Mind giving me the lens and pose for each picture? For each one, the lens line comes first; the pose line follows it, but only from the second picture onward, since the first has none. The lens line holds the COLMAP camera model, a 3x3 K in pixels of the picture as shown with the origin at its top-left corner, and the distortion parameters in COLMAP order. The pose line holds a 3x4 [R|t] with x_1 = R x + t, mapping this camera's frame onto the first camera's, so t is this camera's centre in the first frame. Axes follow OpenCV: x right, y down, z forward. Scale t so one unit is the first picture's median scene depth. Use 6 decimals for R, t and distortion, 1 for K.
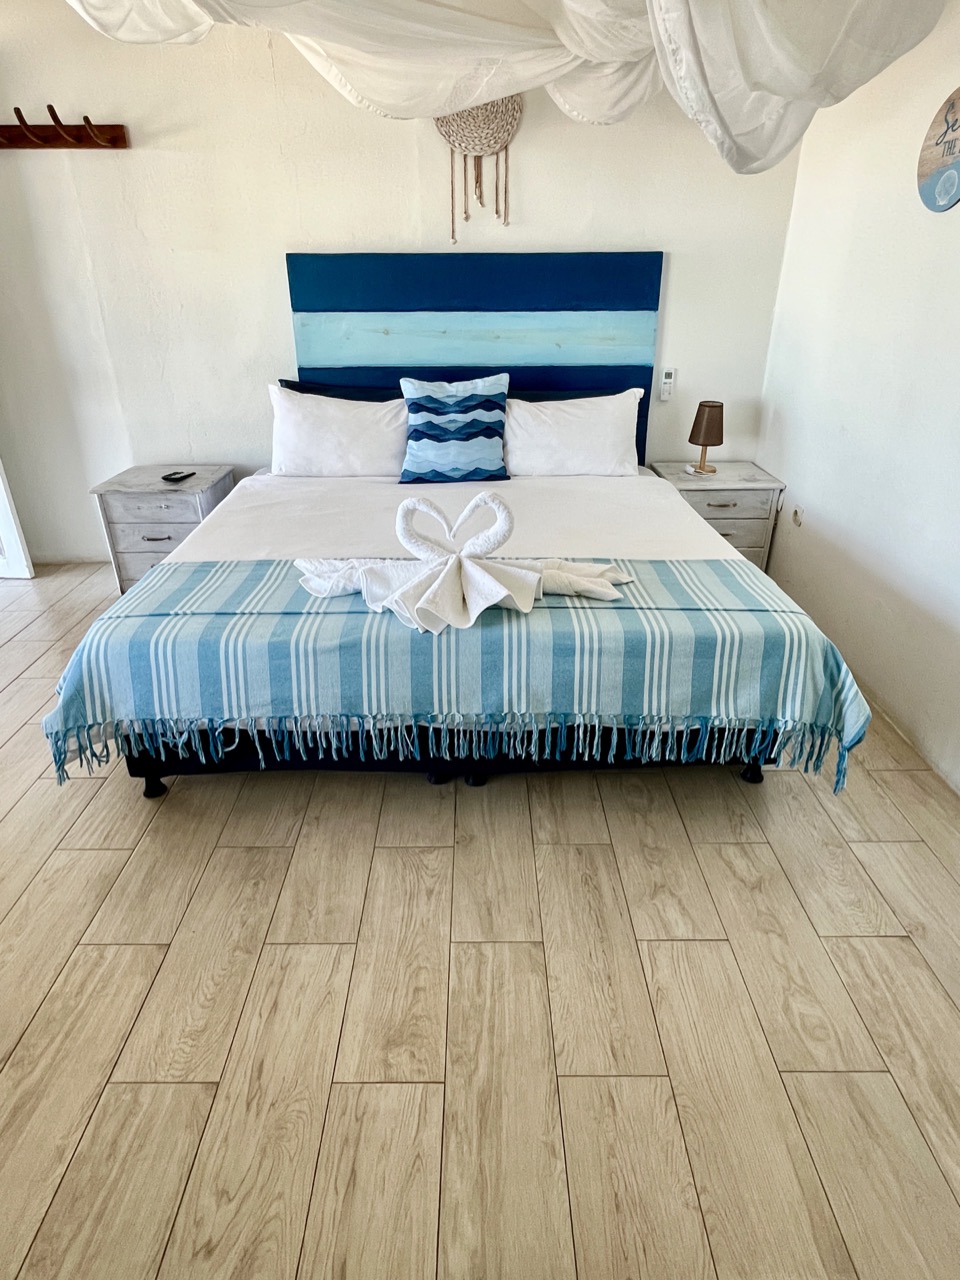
lens RADIAL K [[722.7, 0, 479.6], [0, 722.7, 640.5], [0, 0, 1]] dist [-0.002766, 0.002497]
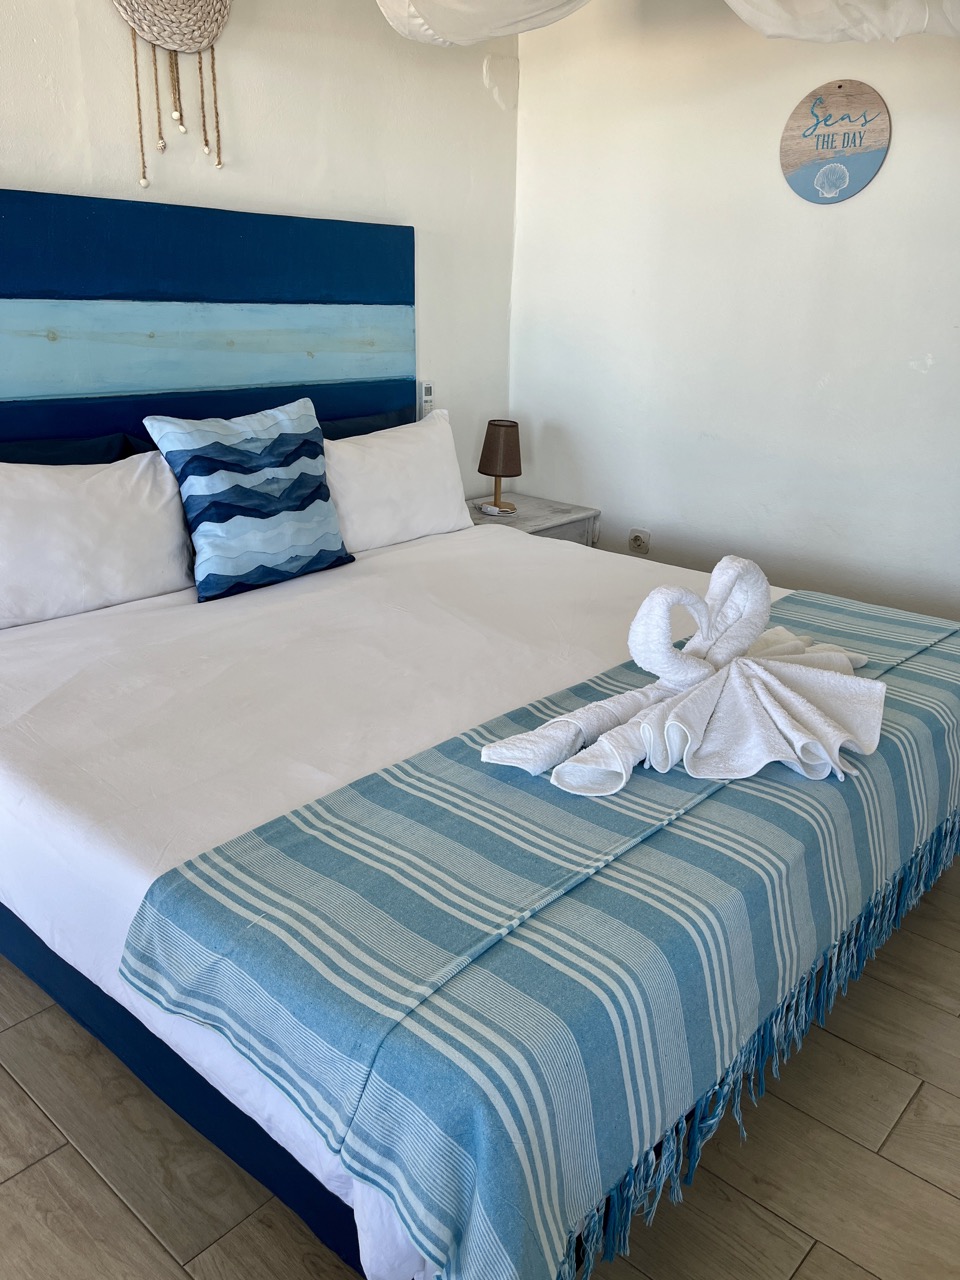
lens RADIAL K [[978.1, 0, 489.0], [0, 978.1, 640.8], [0, 0, 1]] dist [0.051085, -0.039192]
pose [[0.672157, -0.228993, 0.704107, -0.733703], [0.304880, 0.952209, 0.018637, -0.200405], [-0.674724, 0.202141, 0.709849, 0.483619]]
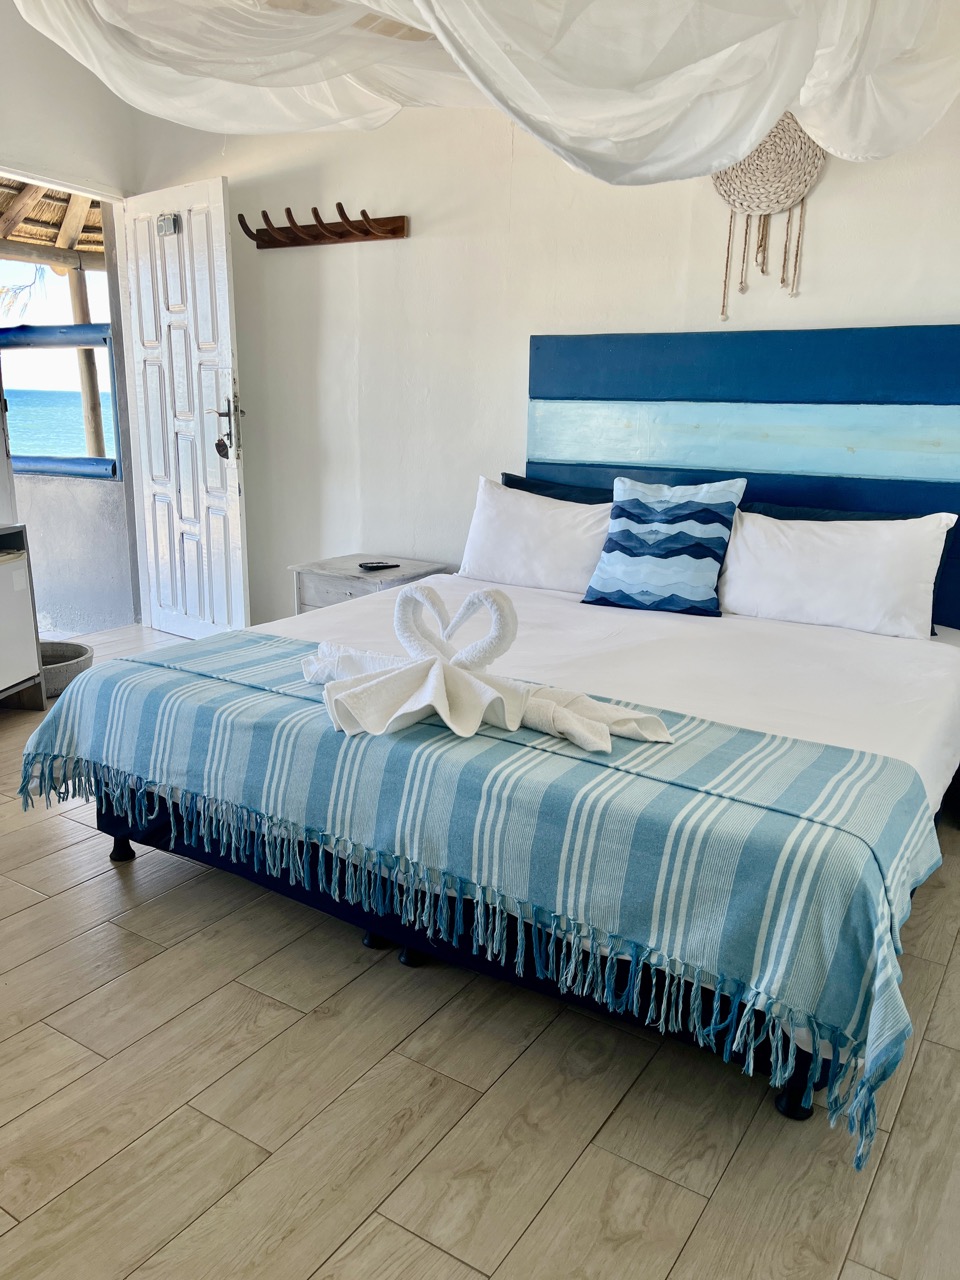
lens RADIAL K [[978.1, 0, 470.7], [0, 978.1, 647.3], [0, 0, 1]] dist [0.051085, -0.039192]
pose [[0.833289, 0.153397, -0.531129, 0.531090], [-0.263417, 0.954831, -0.137509, 0.009960], [0.486045, 0.254493, 0.836058, 0.097444]]
